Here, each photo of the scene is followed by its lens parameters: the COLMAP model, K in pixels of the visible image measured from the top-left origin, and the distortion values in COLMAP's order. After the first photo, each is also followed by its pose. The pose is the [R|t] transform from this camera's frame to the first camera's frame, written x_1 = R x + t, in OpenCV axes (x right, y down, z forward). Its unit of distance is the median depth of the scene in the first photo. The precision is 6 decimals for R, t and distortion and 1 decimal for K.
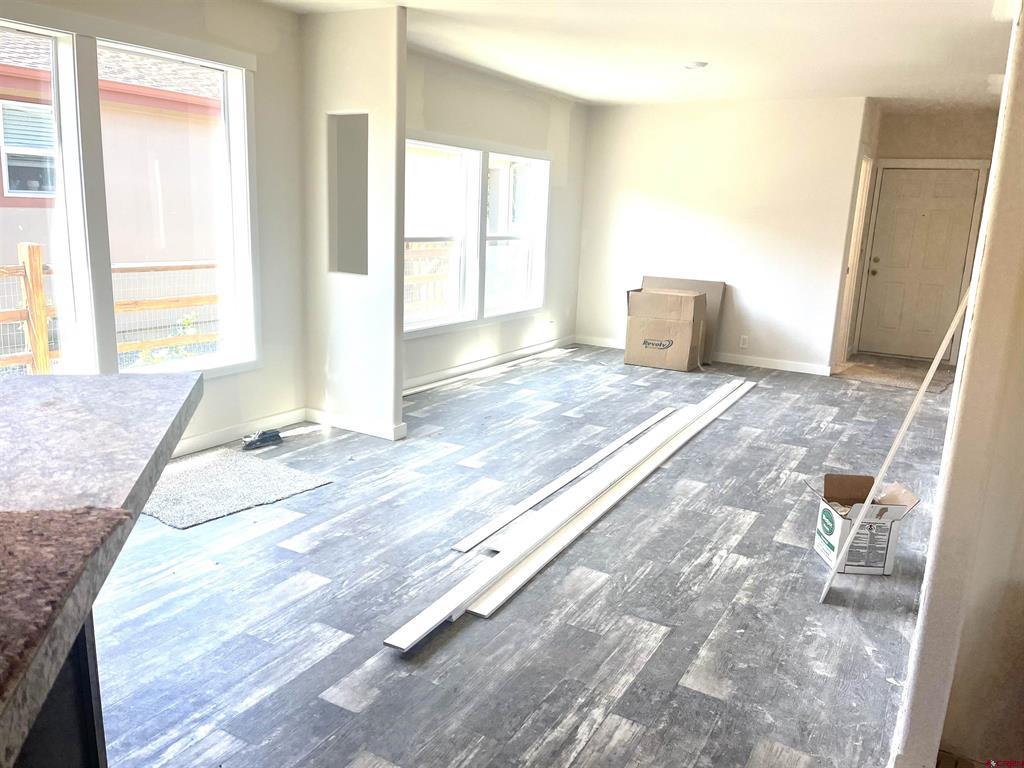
lens RADIAL K [[778.2, 0, 516.3], [0, 778.2, 379.8], [0, 0, 1]] dist [0.062754, -0.072279]
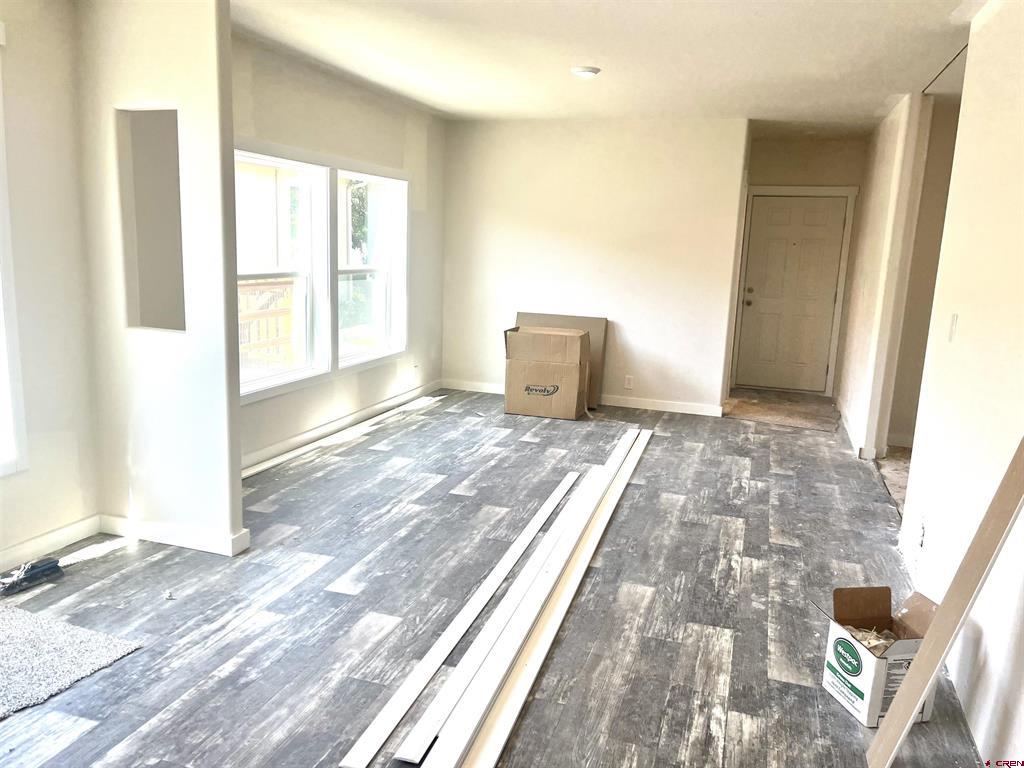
lens RADIAL K [[778.2, 0, 515.4], [0, 778.2, 381.6], [0, 0, 1]] dist [0.062754, -0.072279]
pose [[0.977507, -0.040399, 0.206997, -0.040604], [0.045874, 0.998711, -0.021714, -0.053399], [-0.205853, 0.030722, 0.978101, 0.206169]]
